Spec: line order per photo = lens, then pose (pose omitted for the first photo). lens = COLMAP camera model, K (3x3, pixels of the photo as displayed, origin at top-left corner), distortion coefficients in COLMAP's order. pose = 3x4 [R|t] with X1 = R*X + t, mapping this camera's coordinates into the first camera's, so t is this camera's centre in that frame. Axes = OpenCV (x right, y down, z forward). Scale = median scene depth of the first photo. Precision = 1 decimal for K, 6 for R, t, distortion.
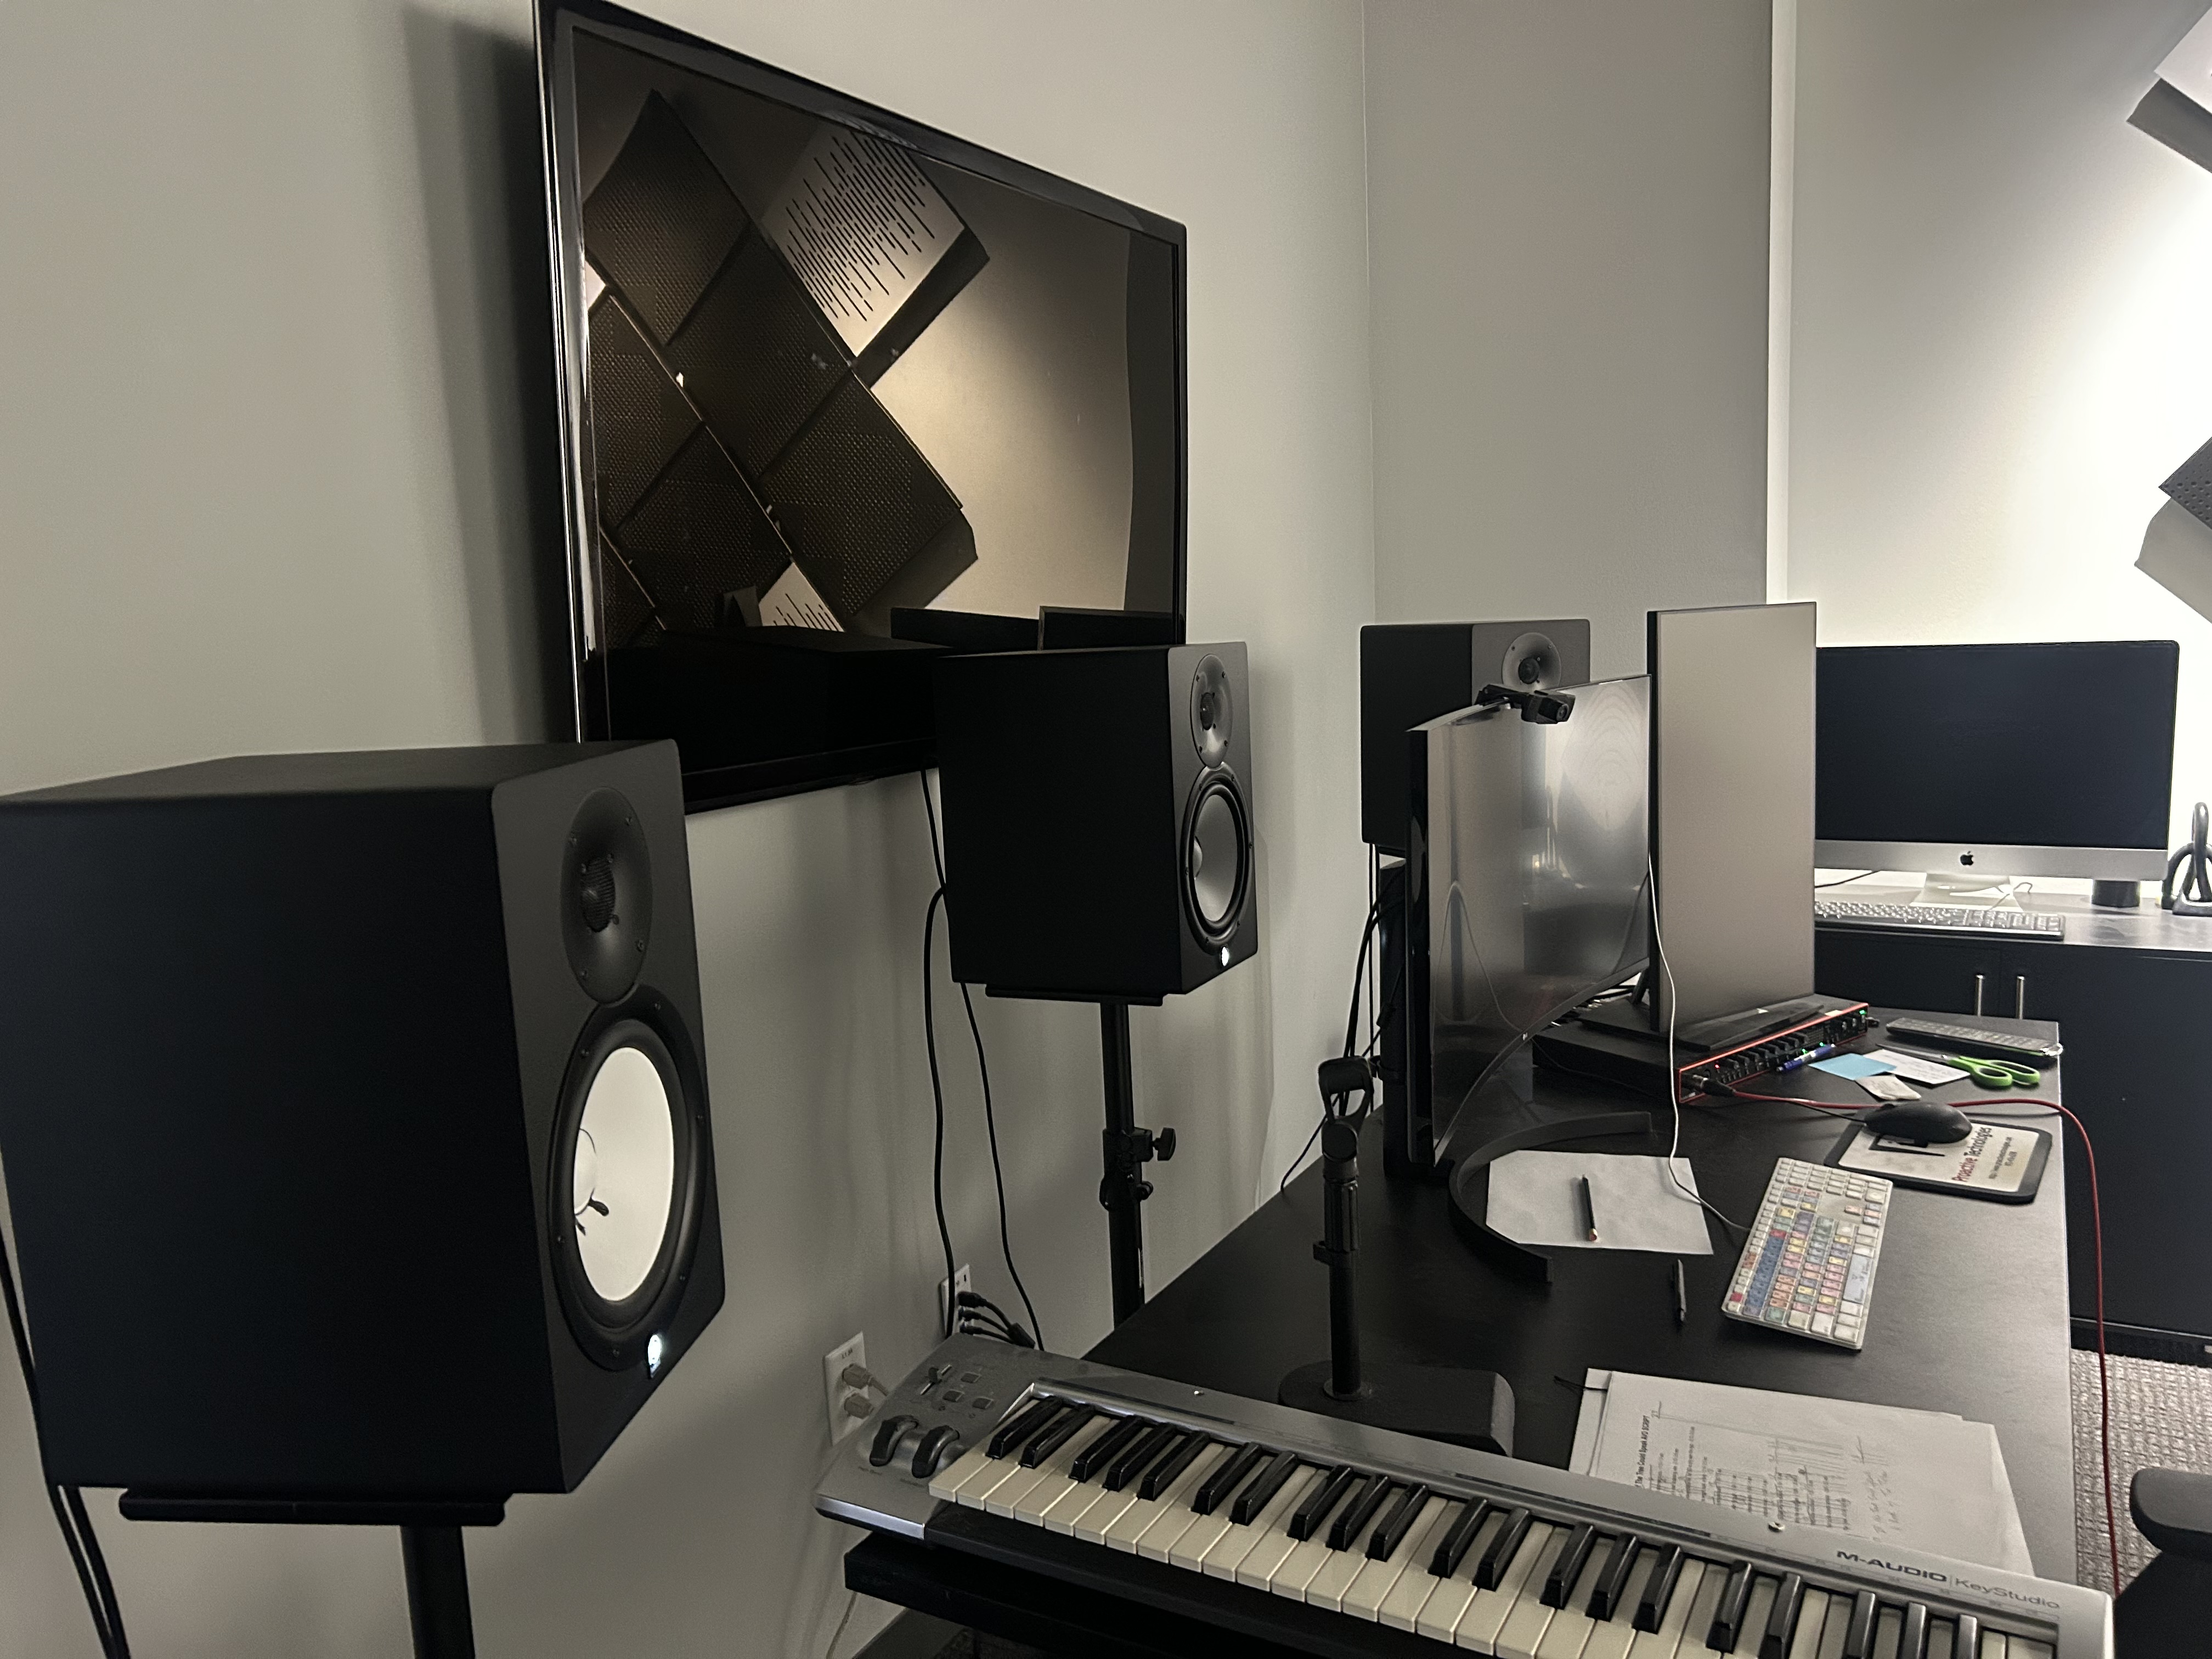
lens RADIAL K [[1667.5, 0, 1122.5], [0, 1667.5, 806.5], [0, 0, 1]] dist [0.028246, -0.031346]
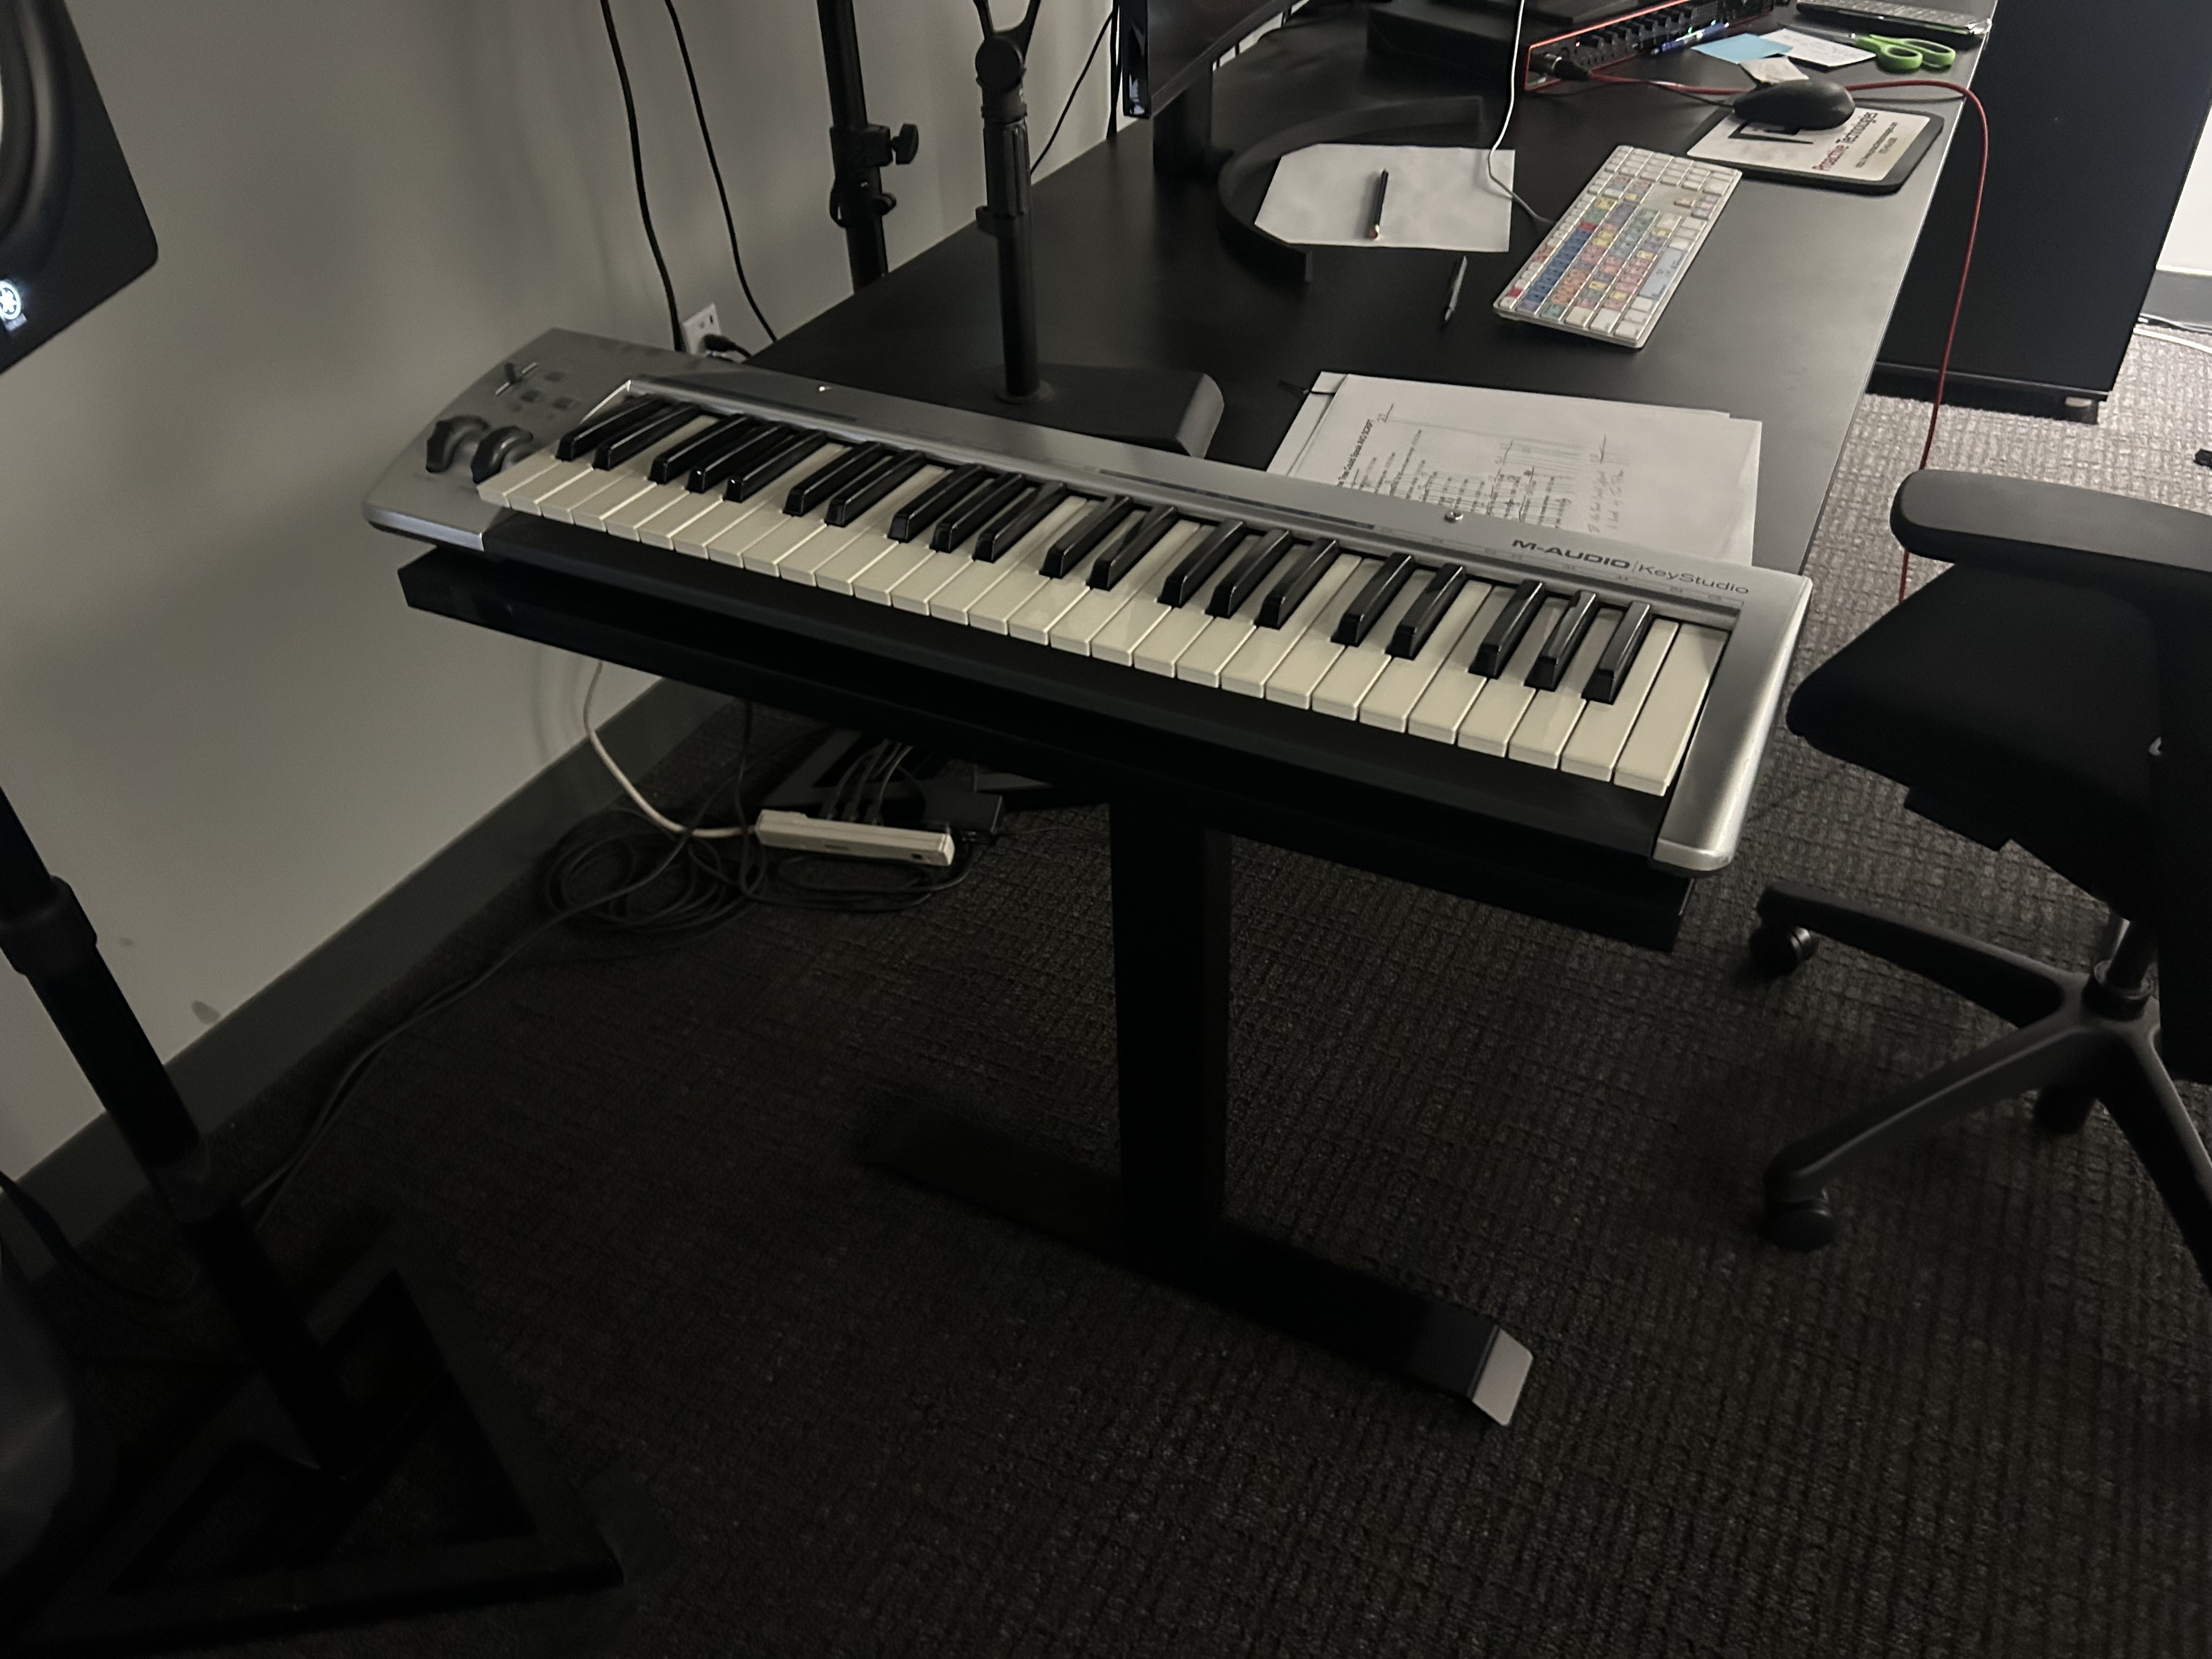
lens RADIAL K [[1667.5, 0, 1088.1], [0, 1667.5, 835.0], [0, 0, 1]] dist [0.028246, -0.031346]
pose [[0.999507, -0.016550, 0.026667, 0.110305], [0.000341, 0.855348, 0.518053, 0.078553], [-0.031383, -0.517789, 0.854933, 0.120659]]
